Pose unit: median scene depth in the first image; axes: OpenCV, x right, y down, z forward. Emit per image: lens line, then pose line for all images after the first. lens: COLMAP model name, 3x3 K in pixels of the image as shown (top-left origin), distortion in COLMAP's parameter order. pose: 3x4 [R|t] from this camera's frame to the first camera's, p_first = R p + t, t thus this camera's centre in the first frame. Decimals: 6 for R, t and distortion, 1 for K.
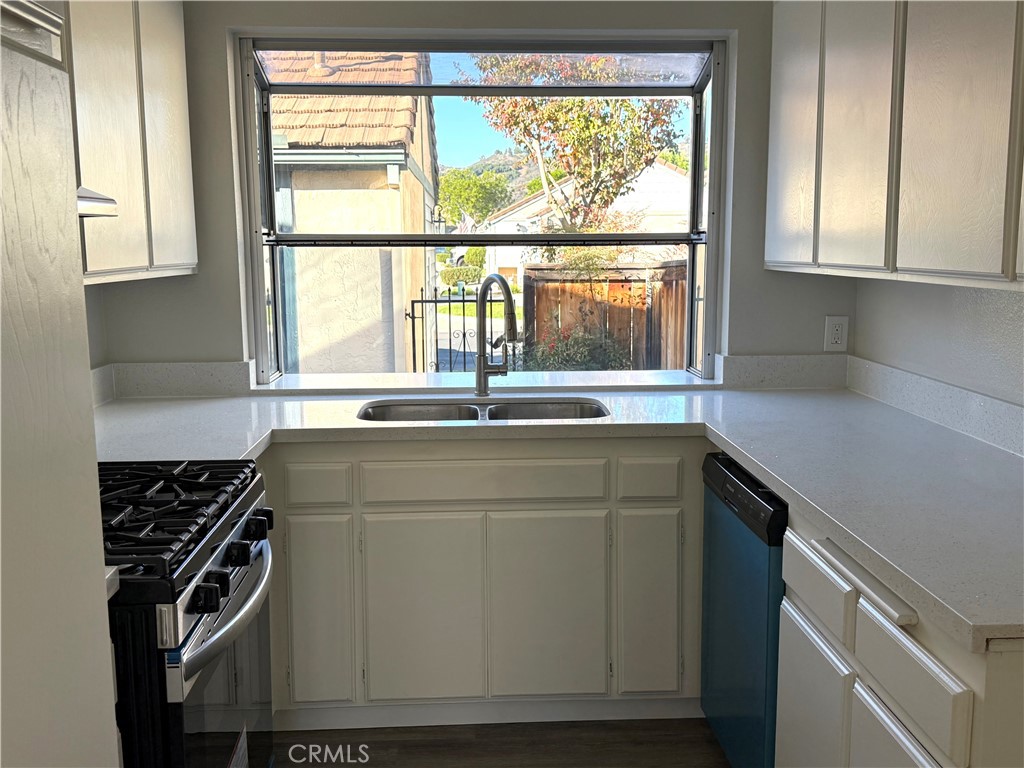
lens RADIAL K [[1011.7, 0, 511.9], [0, 1011.7, 395.1], [0, 0, 1]] dist [0.103020, 0.000000]
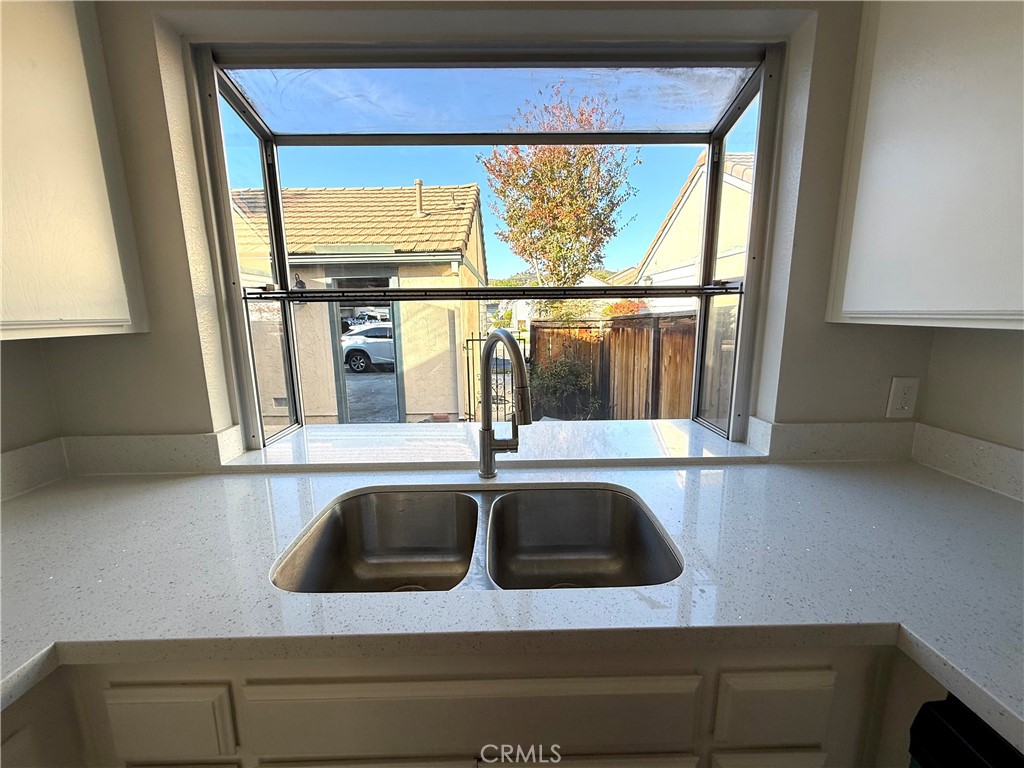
lens RADIAL K [[407.7, 0, 509.9], [0, 407.7, 383.7], [0, 0, 1]] dist [-0.001338, 0.000249]
pose [[0.999448, -0.001158, -0.033203, -0.000118], [0.002117, 0.999582, 0.028838, -0.077812], [0.033156, -0.028892, 0.999032, 0.615303]]
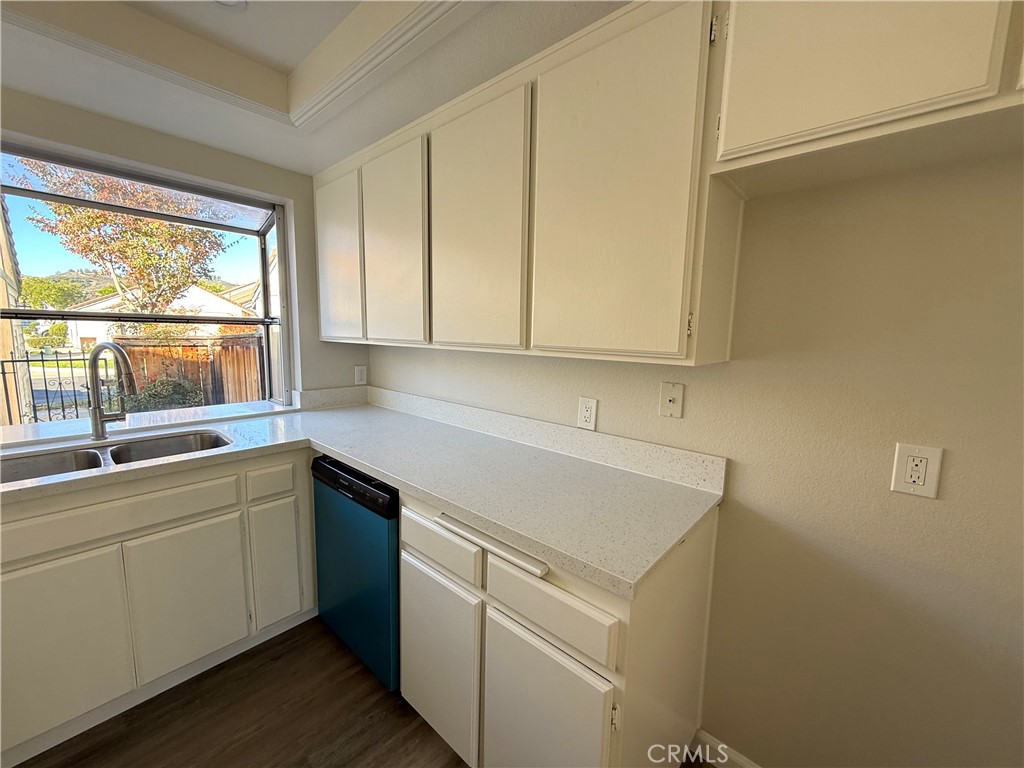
lens RADIAL K [[407.7, 0, 510.3], [0, 407.7, 384.2], [0, 0, 1]] dist [-0.001338, 0.000249]
pose [[0.697768, -0.070317, 0.712864, -0.027338], [0.081863, 0.996478, 0.018163, -0.032461], [-0.711630, 0.045683, 0.701067, 0.261368]]
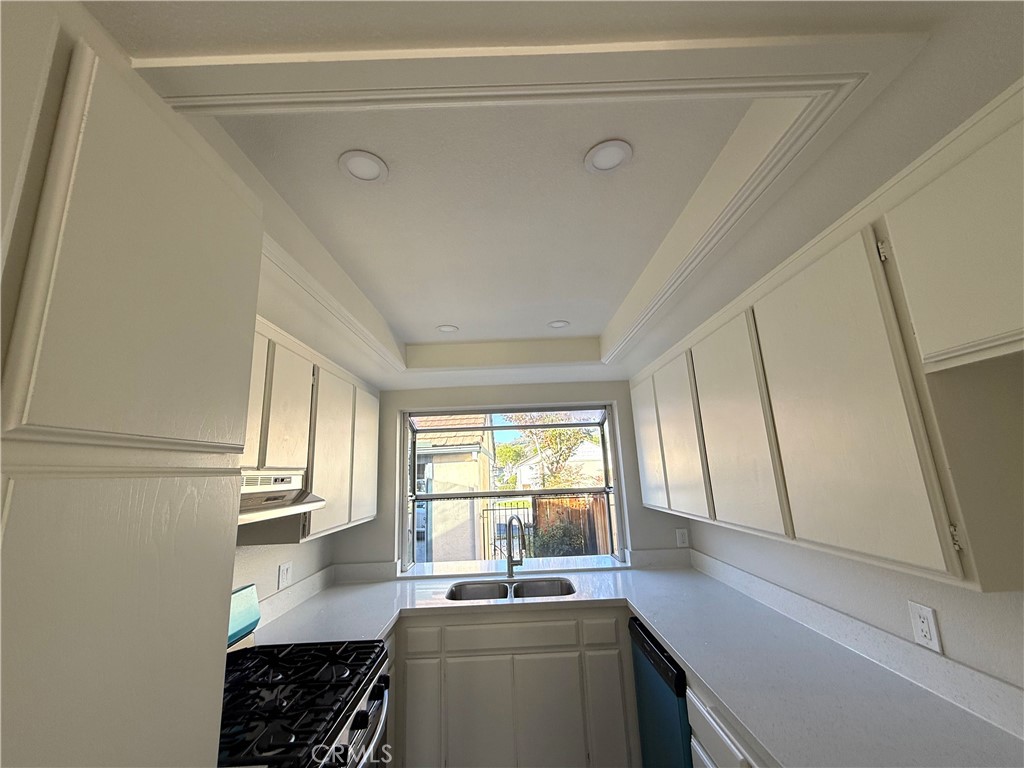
lens RADIAL K [[407.7, 0, 510.1], [0, 407.7, 384.0], [0, 0, 1]] dist [-0.001338, 0.000249]
pose [[0.998443, -0.043896, -0.034433, 0.012880], [0.028825, 0.934318, -0.355274, -0.064098], [0.047767, 0.353728, 0.934128, 0.106697]]
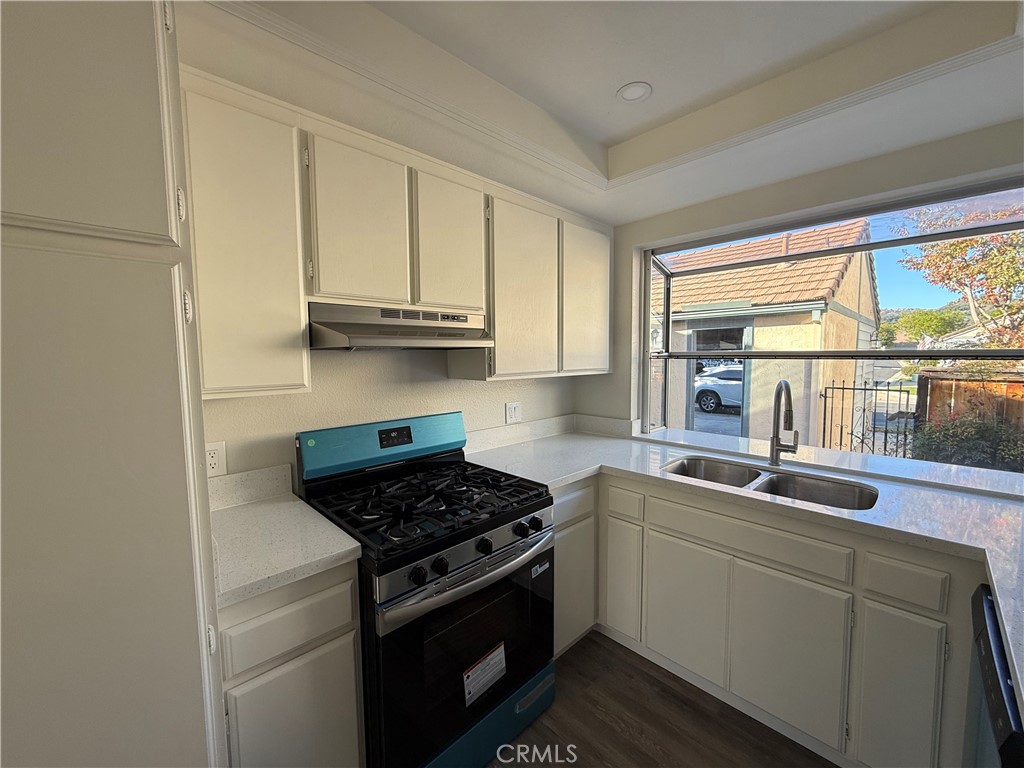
lens RADIAL K [[407.7, 0, 511.1], [0, 407.7, 384.6], [0, 0, 1]] dist [-0.001338, 0.000249]
pose [[0.662417, 0.056160, -0.747028, 0.134424], [-0.107862, 0.993946, -0.020922, -0.054564], [0.741330, 0.094434, 0.664464, 0.312176]]
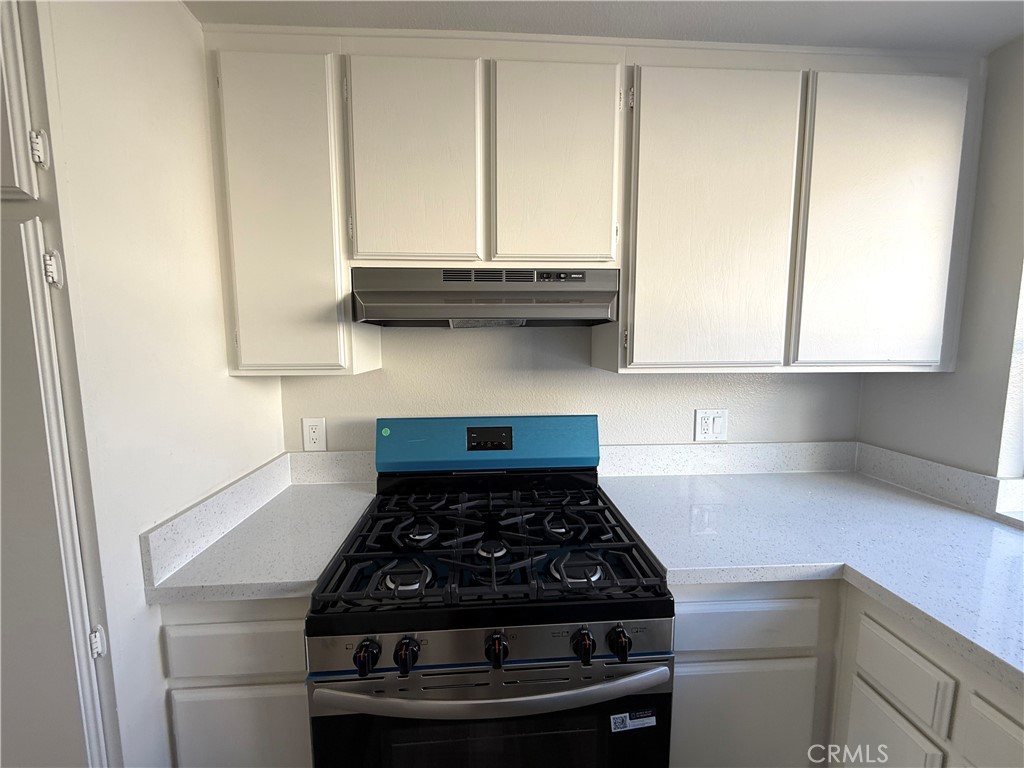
lens RADIAL K [[407.7, 0, 509.2], [0, 407.7, 384.4], [0, 0, 1]] dist [-0.001338, 0.000249]
pose [[0.015783, 0.111072, -0.993687, 0.054874], [-0.145874, 0.983433, 0.107609, -0.080072], [0.989177, 0.143254, 0.031724, 0.534106]]
